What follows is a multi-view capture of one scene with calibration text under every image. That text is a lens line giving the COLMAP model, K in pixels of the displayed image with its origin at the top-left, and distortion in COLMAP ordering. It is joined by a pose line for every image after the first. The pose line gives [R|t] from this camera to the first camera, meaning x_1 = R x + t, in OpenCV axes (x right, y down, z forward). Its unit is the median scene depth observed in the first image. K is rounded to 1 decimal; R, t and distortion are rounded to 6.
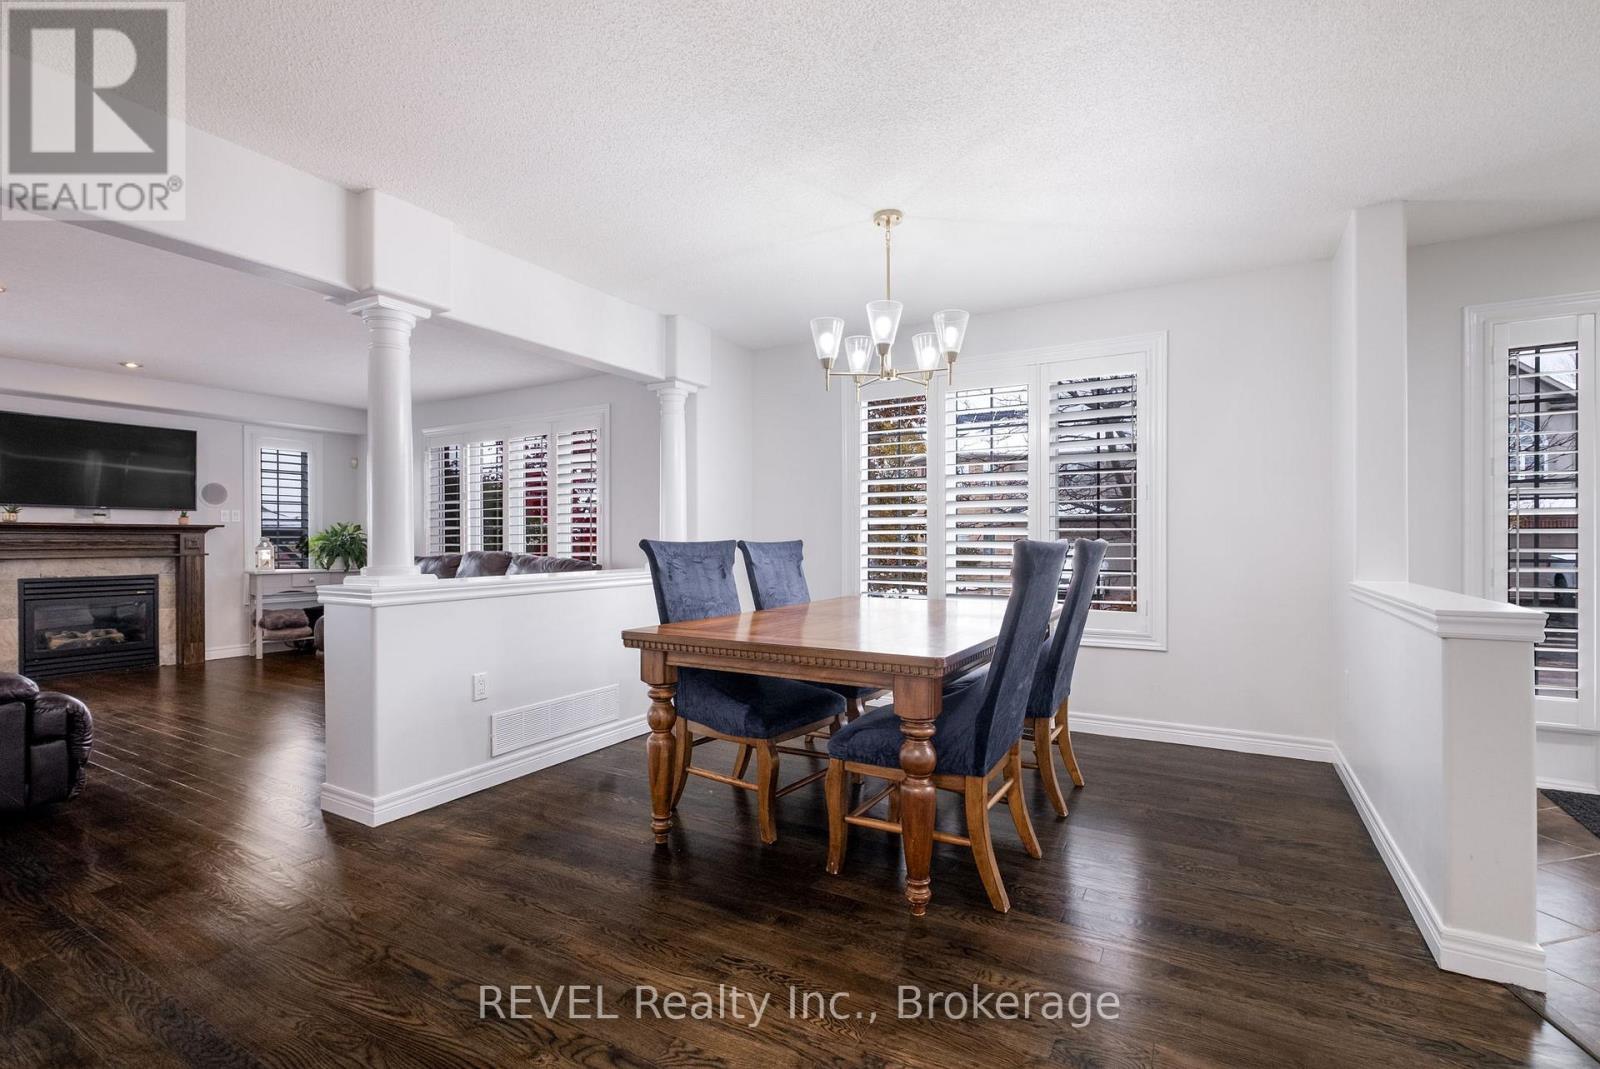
lens RADIAL K [[724.1, 0, 787.7], [0, 724.1, 543.8], [0, 0, 1]] dist [-0.002479, 0.000298]
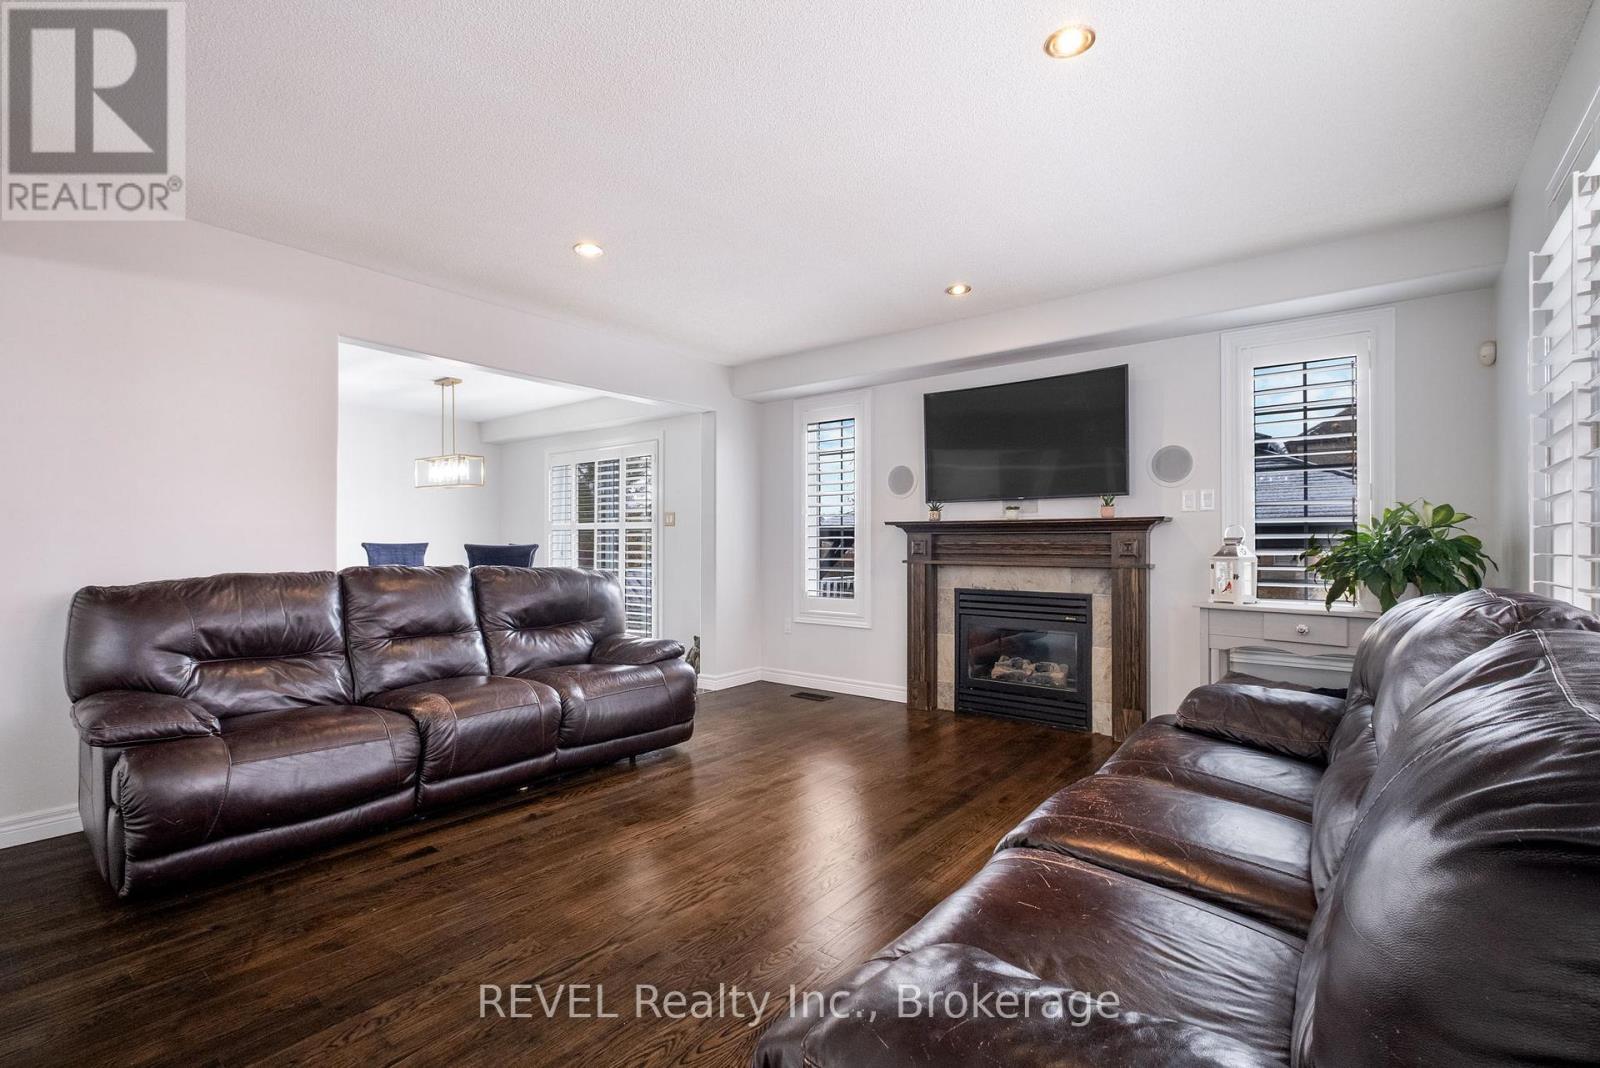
lens RADIAL K [[724.1, 0, 790.7], [0, 724.1, 540.9], [0, 0, 1]] dist [-0.002479, 0.000298]
pose [[-0.144377, -0.000440, -0.989523, -0.169887], [-0.004771, 0.999989, 0.000252, -0.005374], [0.989511, 0.004757, -0.144377, 0.807591]]
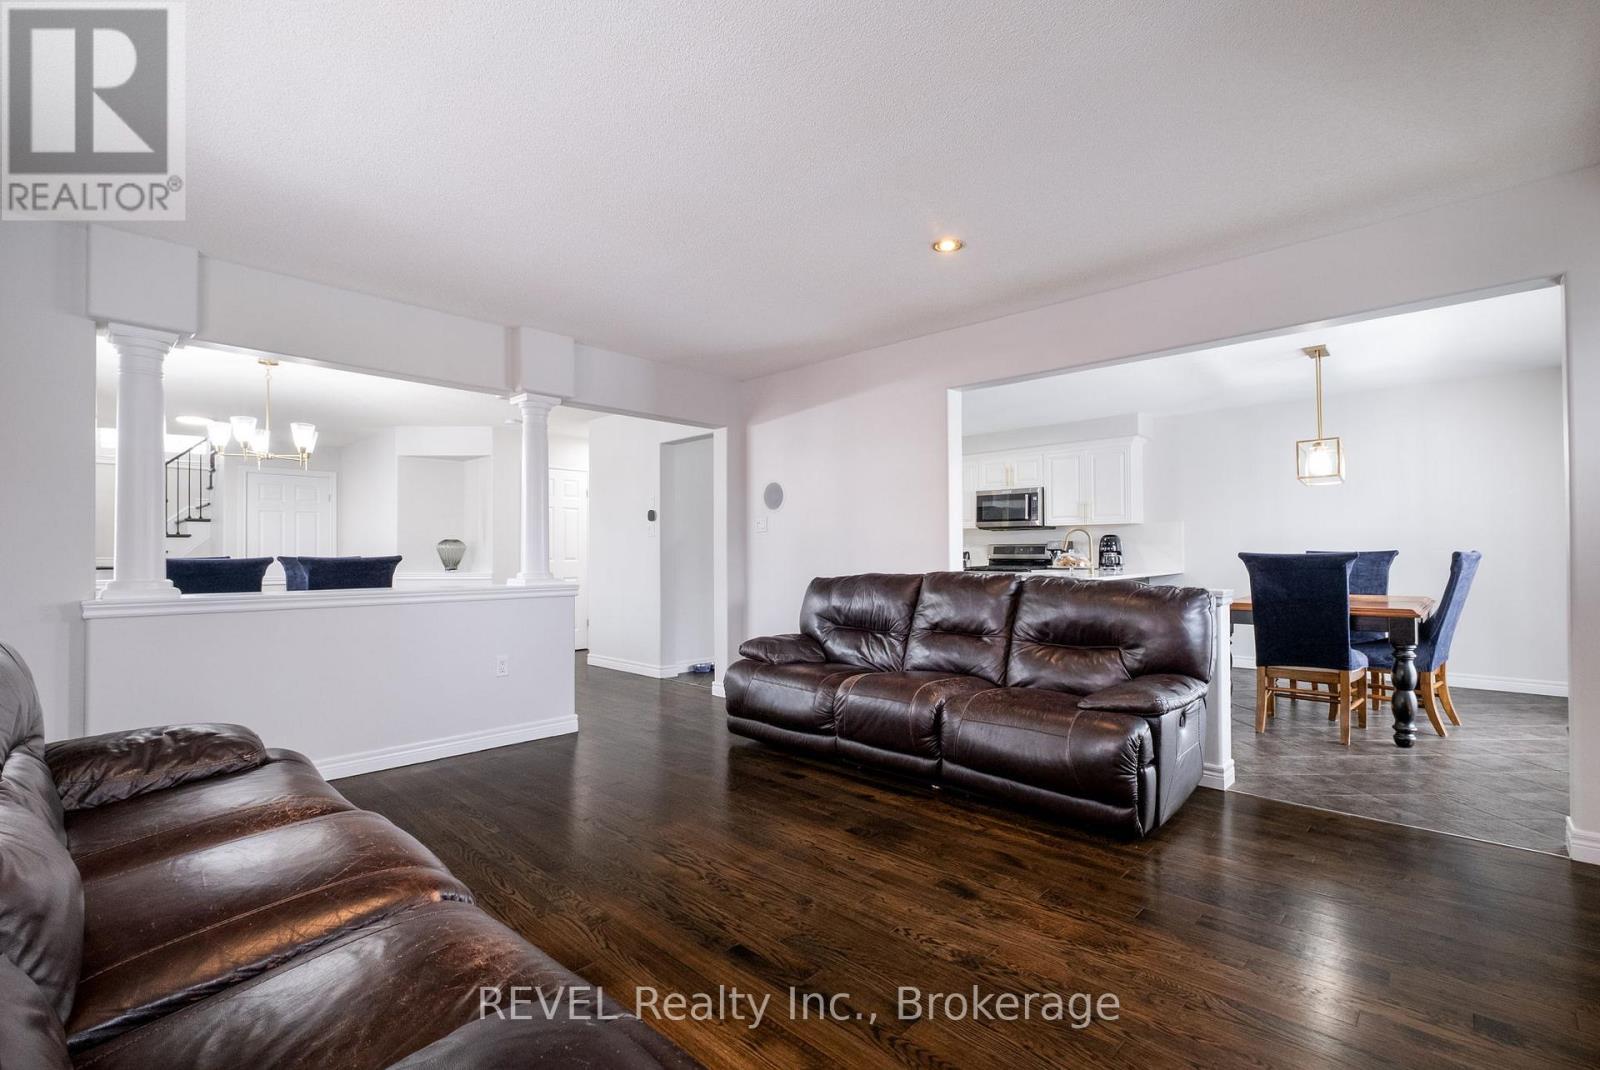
lens RADIAL K [[724.1, 0, 790.6], [0, 724.1, 546.4], [0, 0, 1]] dist [-0.002479, 0.000298]
pose [[-0.972303, 0.007313, 0.233610, -0.662577], [0.006498, 0.999970, -0.004257, -0.005806], [-0.233634, -0.002621, -0.972321, 1.089901]]
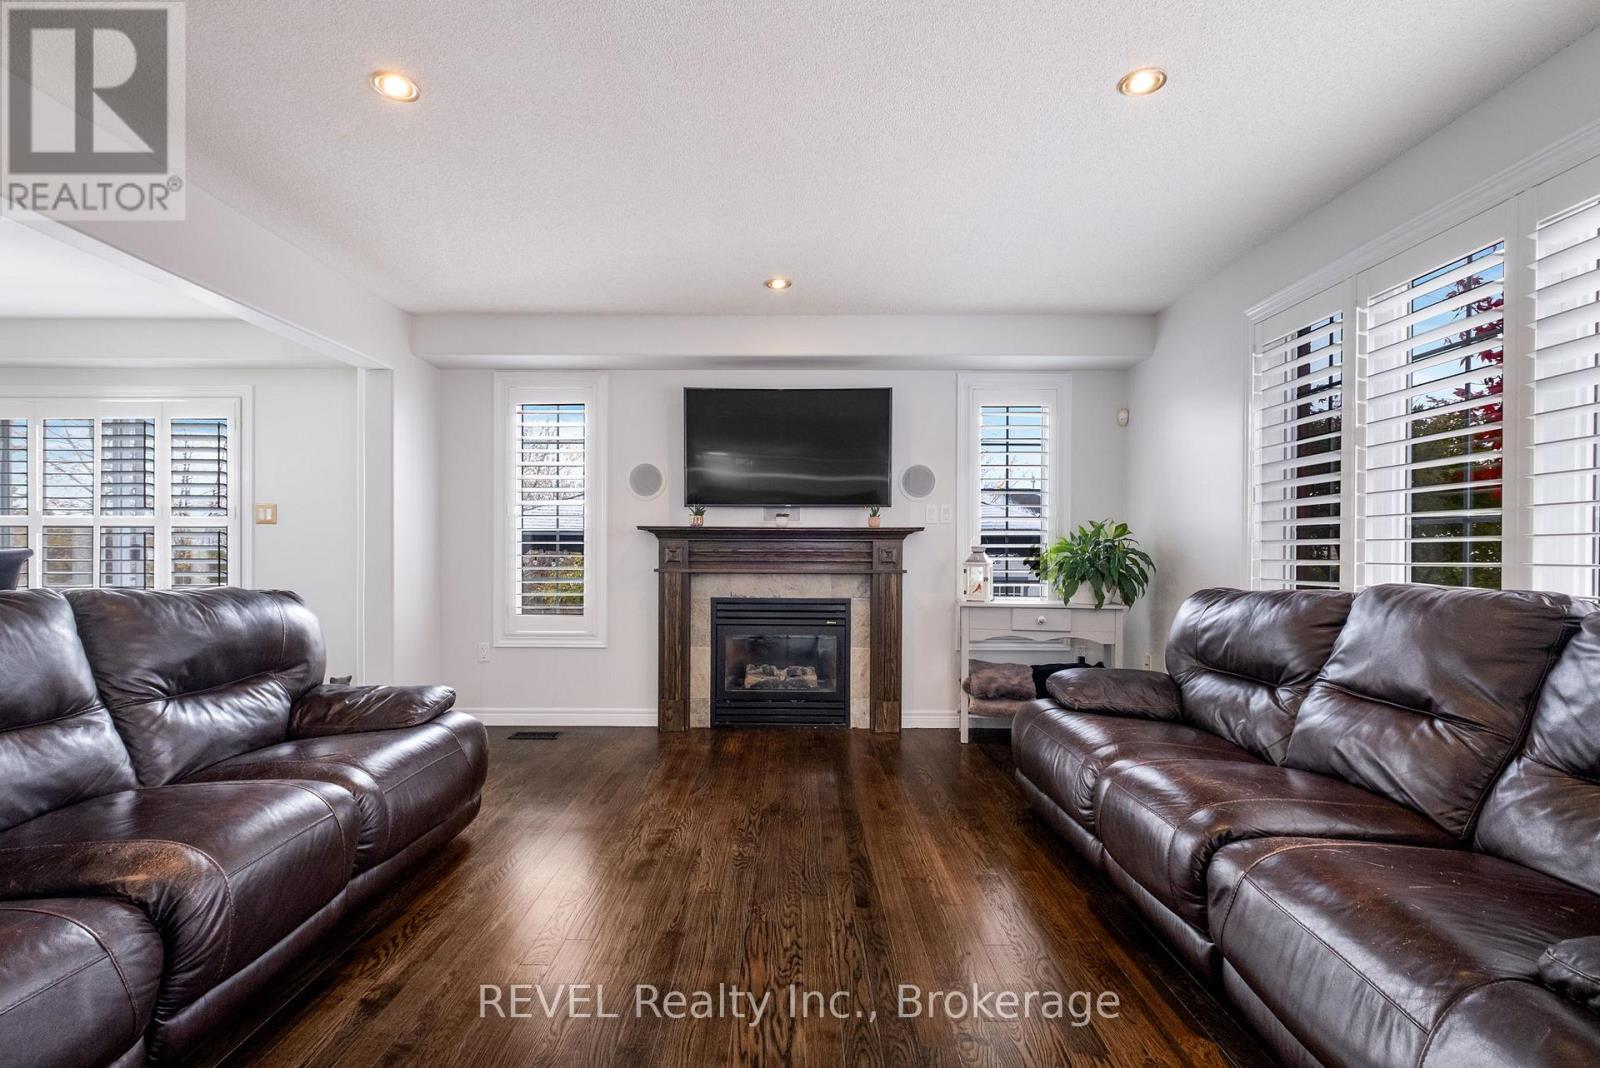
lens RADIAL K [[724.1, 0, 791.7], [0, 724.1, 552.2], [0, 0, 1]] dist [-0.002479, 0.000298]
pose [[0.503420, 0.005614, -0.864024, -0.281665], [-0.009166, 0.999957, 0.001157, -0.003139], [0.863993, 0.007337, 0.503450, 0.582136]]
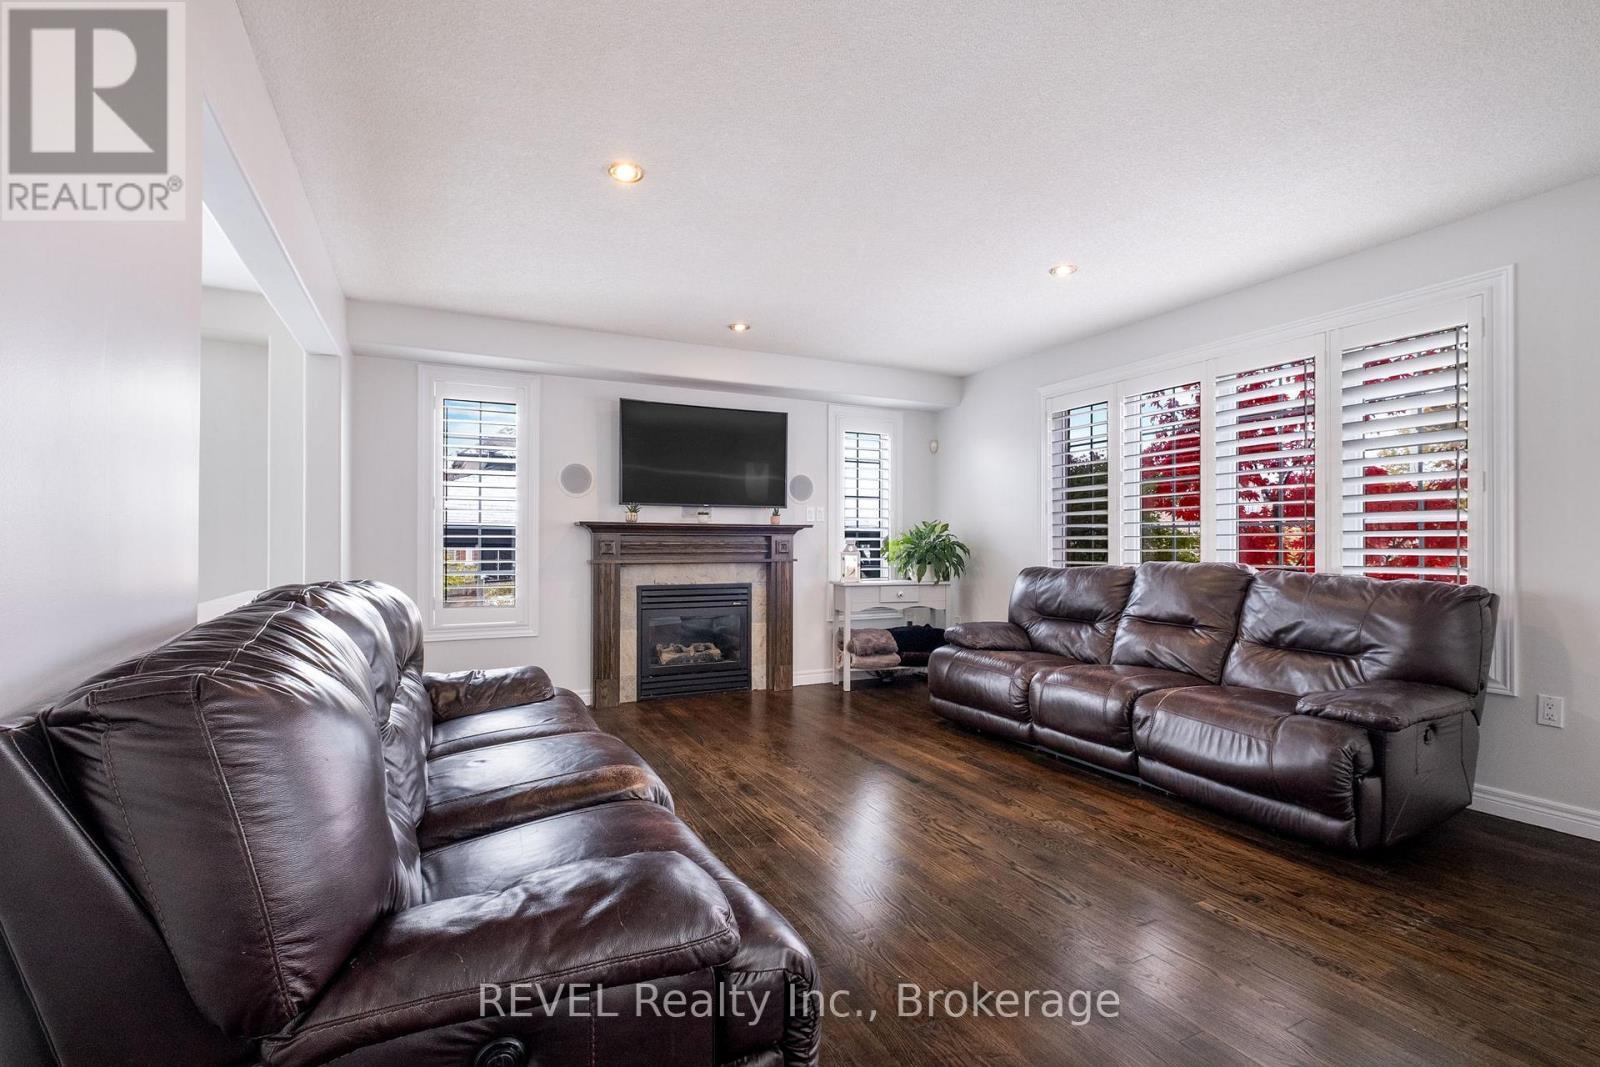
lens RADIAL K [[724.1, 0, 791.9], [0, 724.1, 538.5], [0, 0, 1]] dist [-0.002479, 0.000298]
pose [[0.835691, -0.001454, -0.549198, -0.353481], [-0.005048, 0.999934, -0.010329, -0.001586], [0.549177, 0.011404, 0.835628, 0.304119]]
